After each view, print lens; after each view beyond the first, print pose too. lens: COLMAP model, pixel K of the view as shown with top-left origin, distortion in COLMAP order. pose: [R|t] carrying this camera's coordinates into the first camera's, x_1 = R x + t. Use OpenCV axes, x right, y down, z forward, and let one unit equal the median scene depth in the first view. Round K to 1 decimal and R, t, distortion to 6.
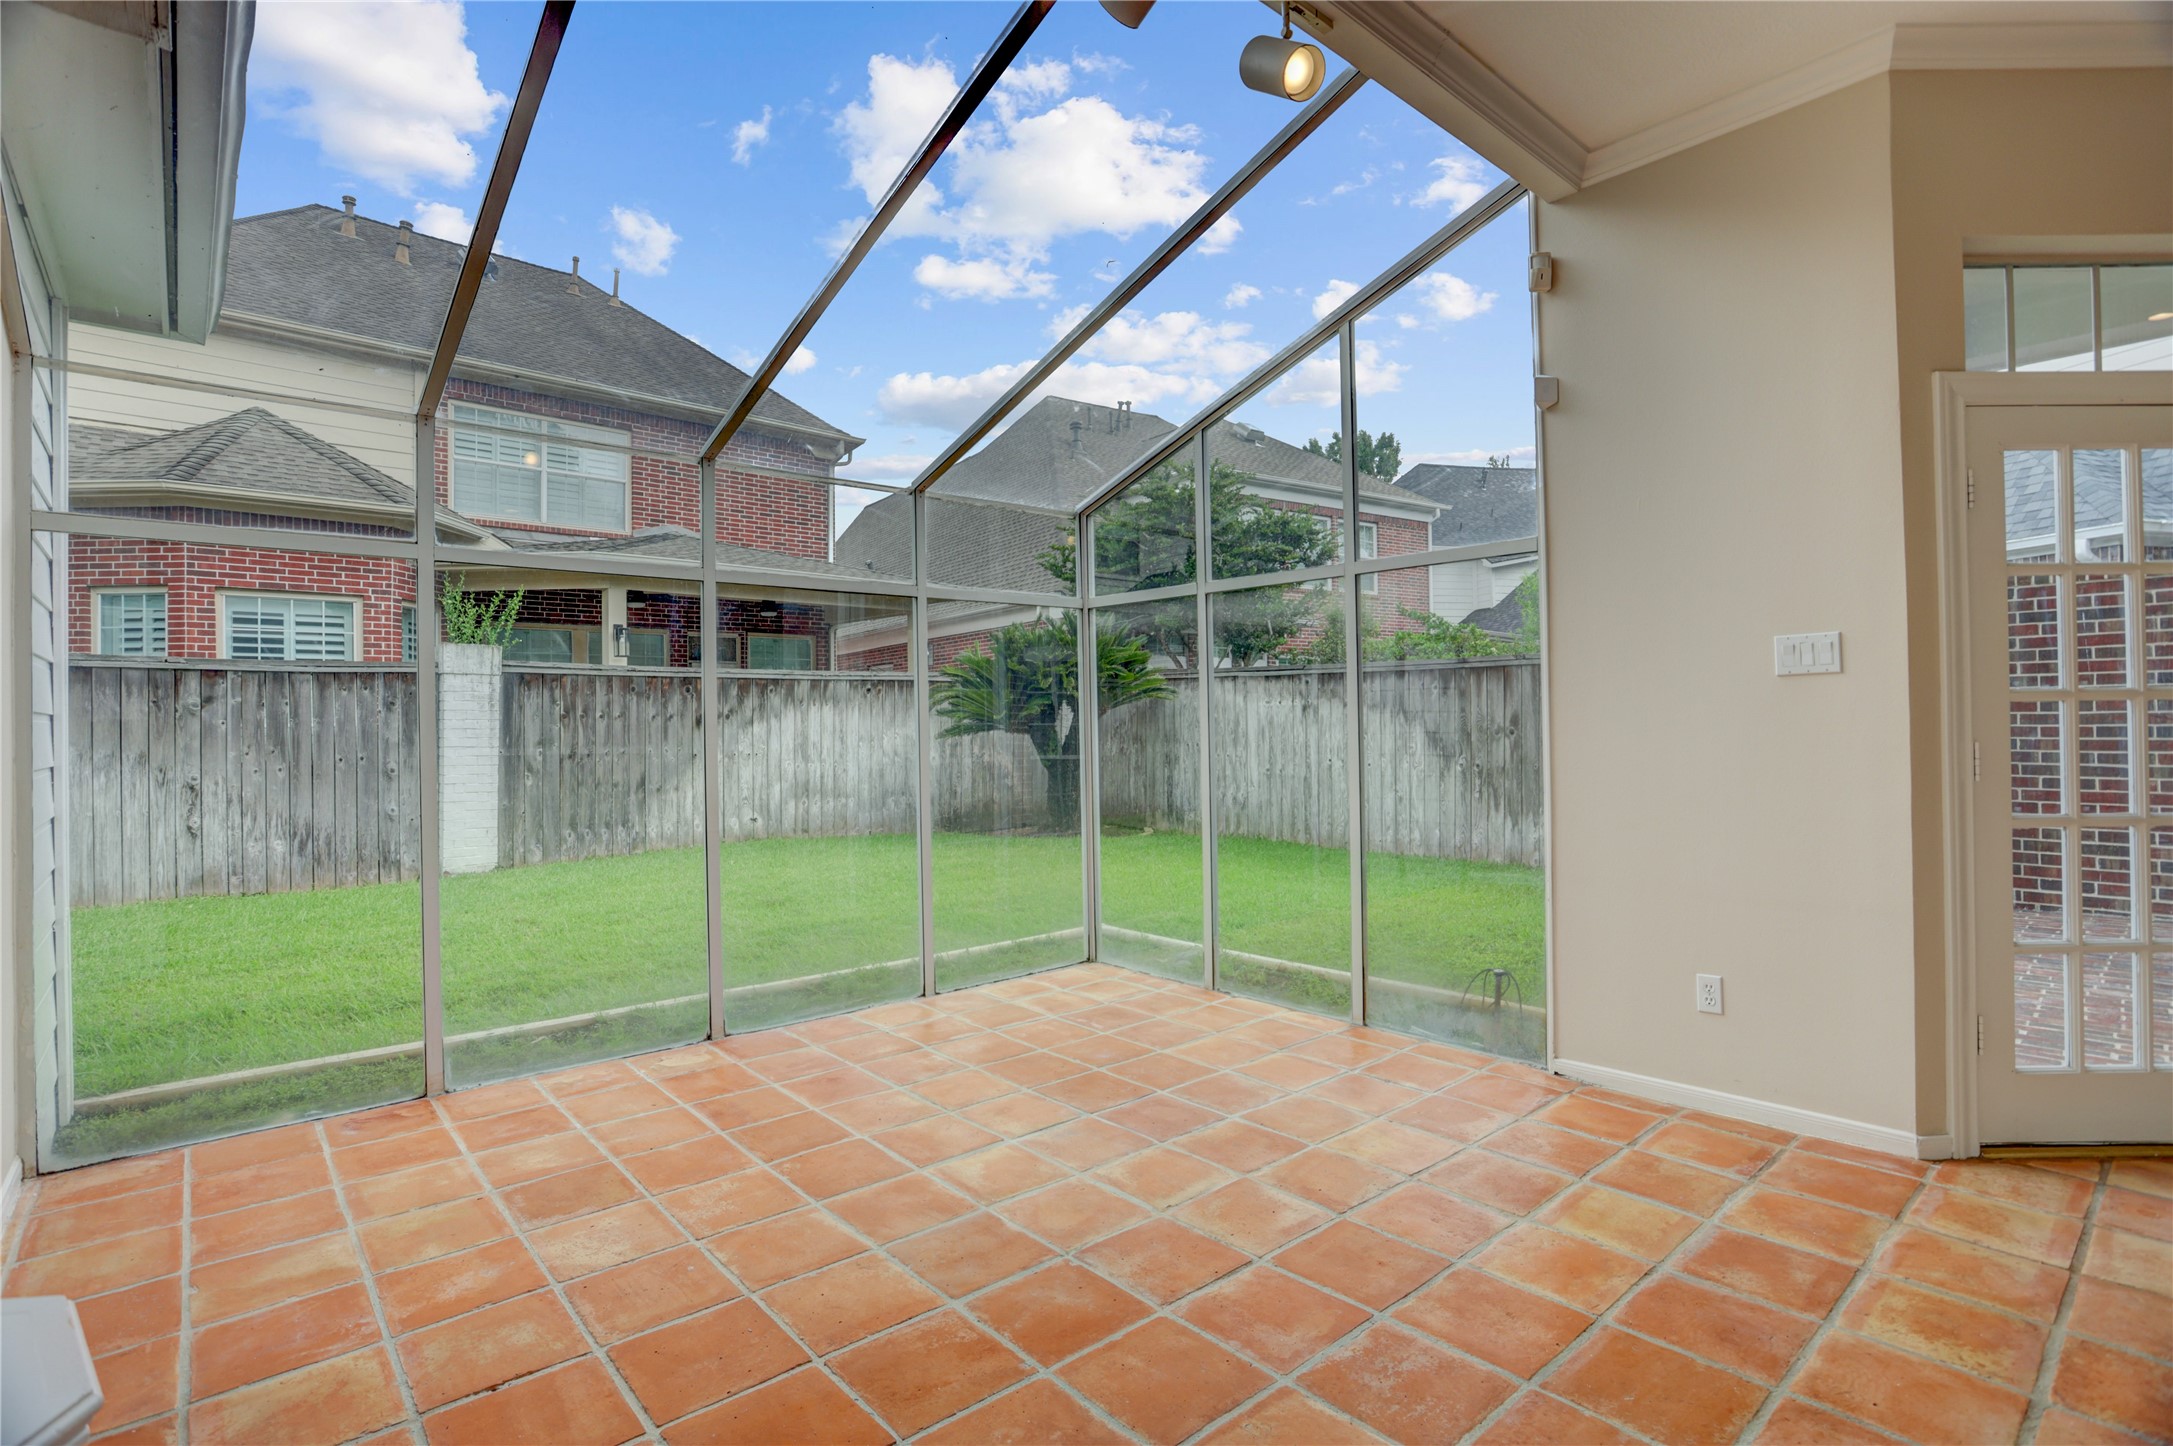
lens RADIAL K [[1068.6, 0, 1086.5], [0, 1068.6, 723.0], [0, 0, 1]] dist [-0.001390, 0.000608]
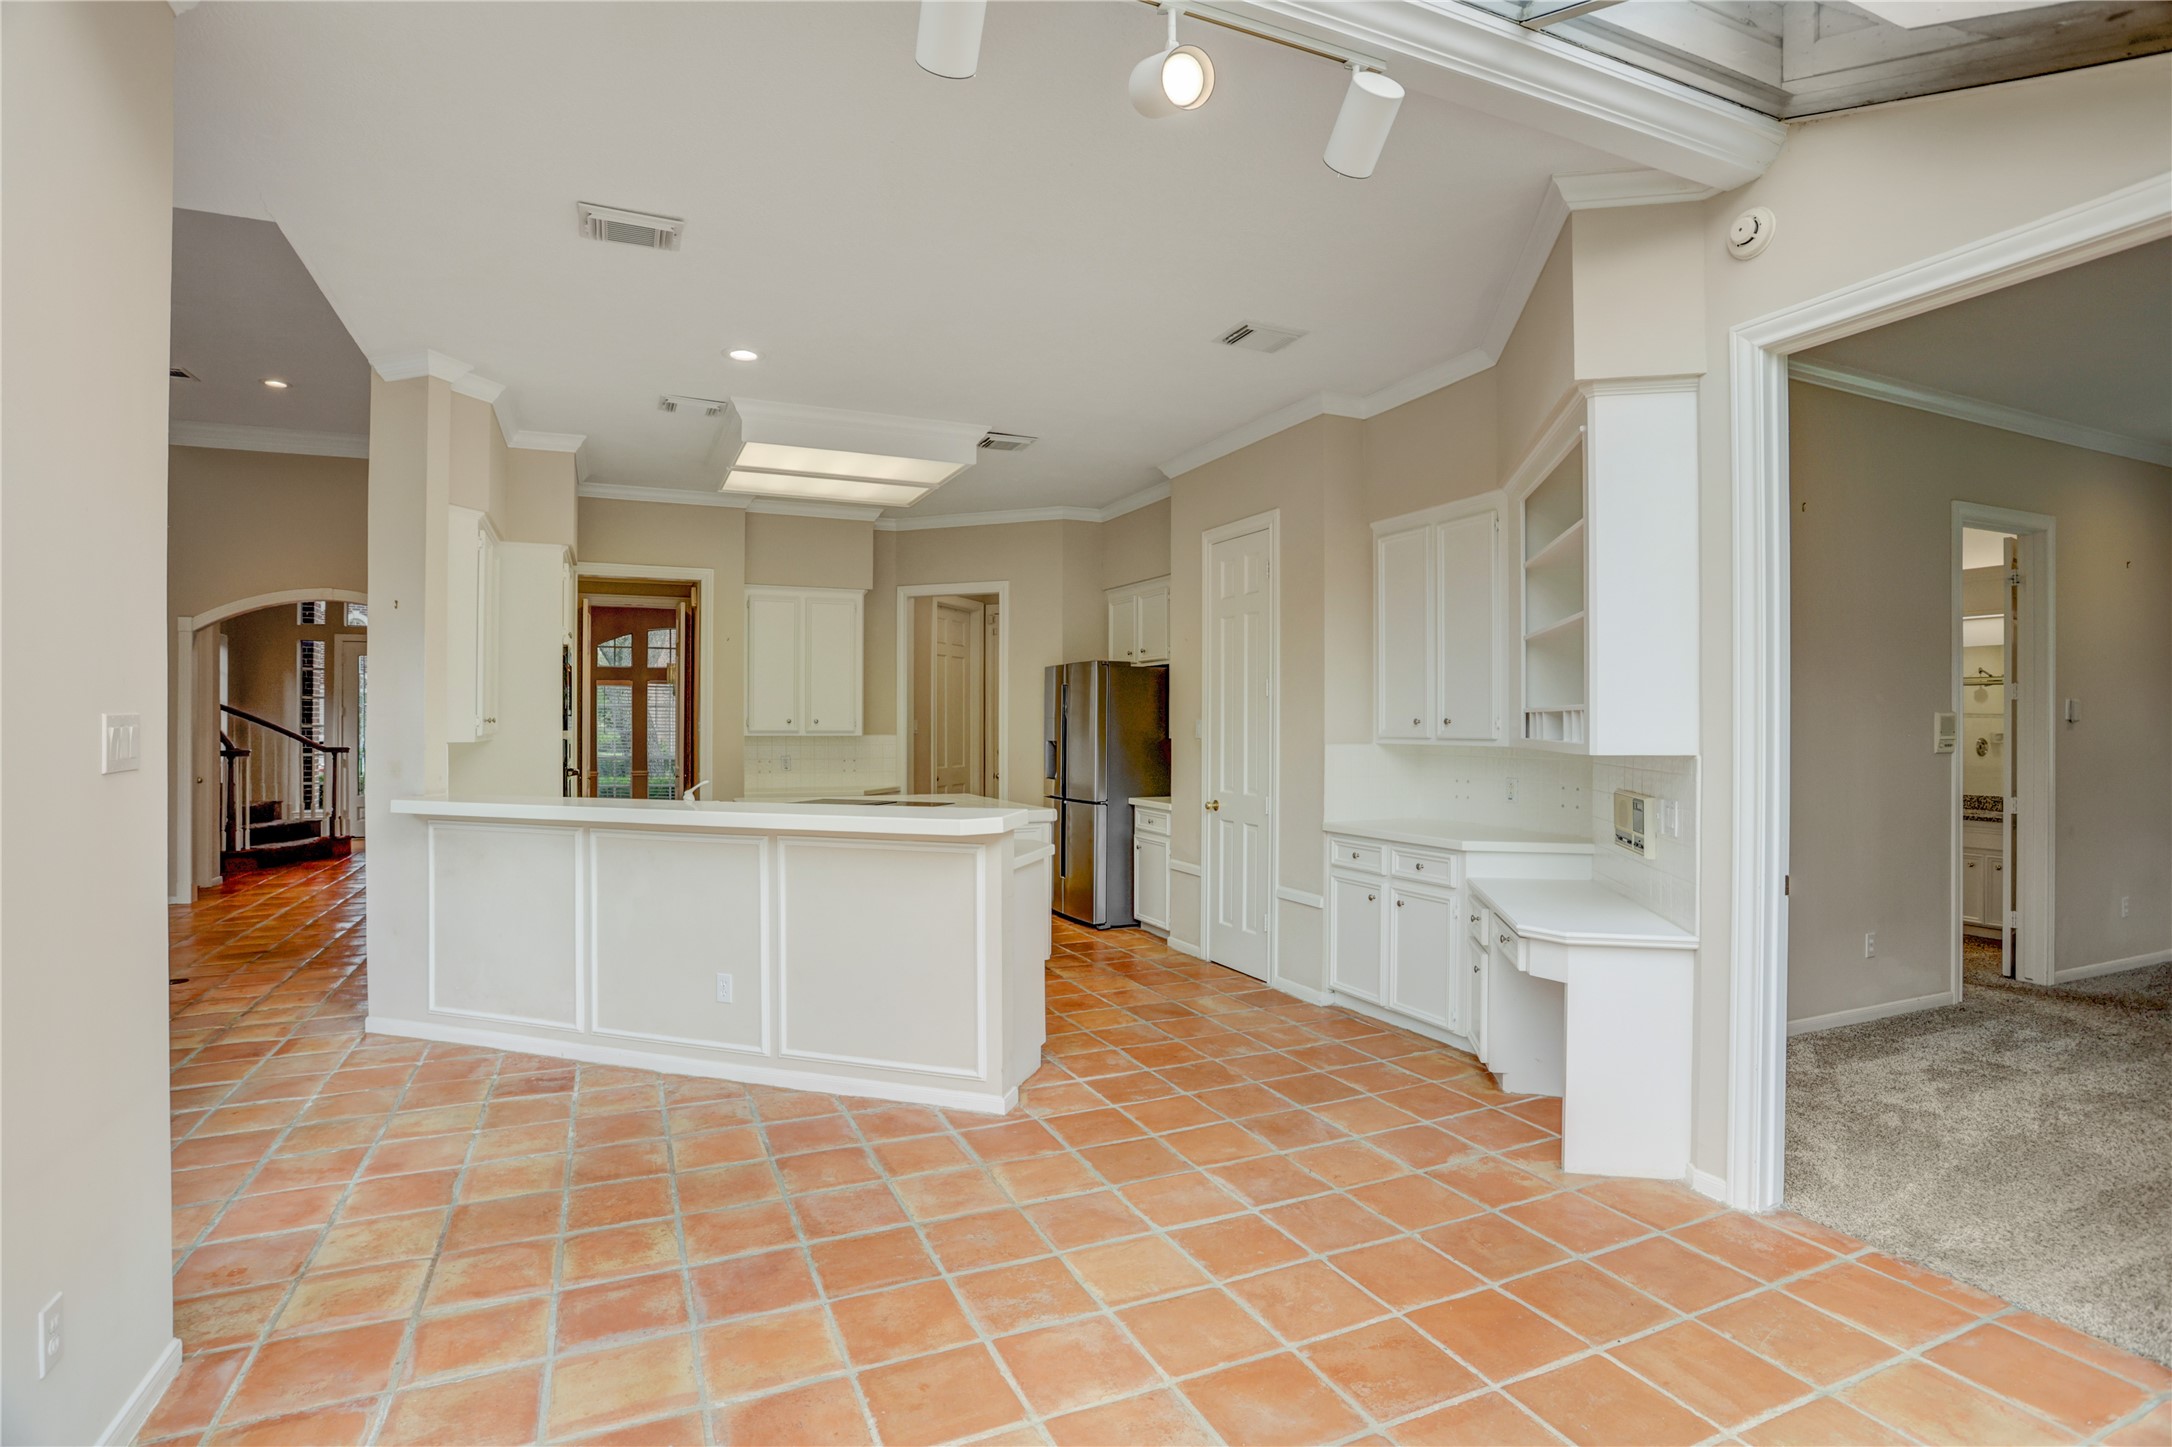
lens RADIAL K [[1068.1, 0, 1086.0], [0, 1068.1, 723.5], [0, 0, 1]] dist [-0.001390, 0.000608]
pose [[-0.959431, 0.007035, 0.281857, -0.034455], [0.005397, 0.999964, -0.006585, -0.021145], [-0.281893, -0.004797, -0.959434, 0.472148]]
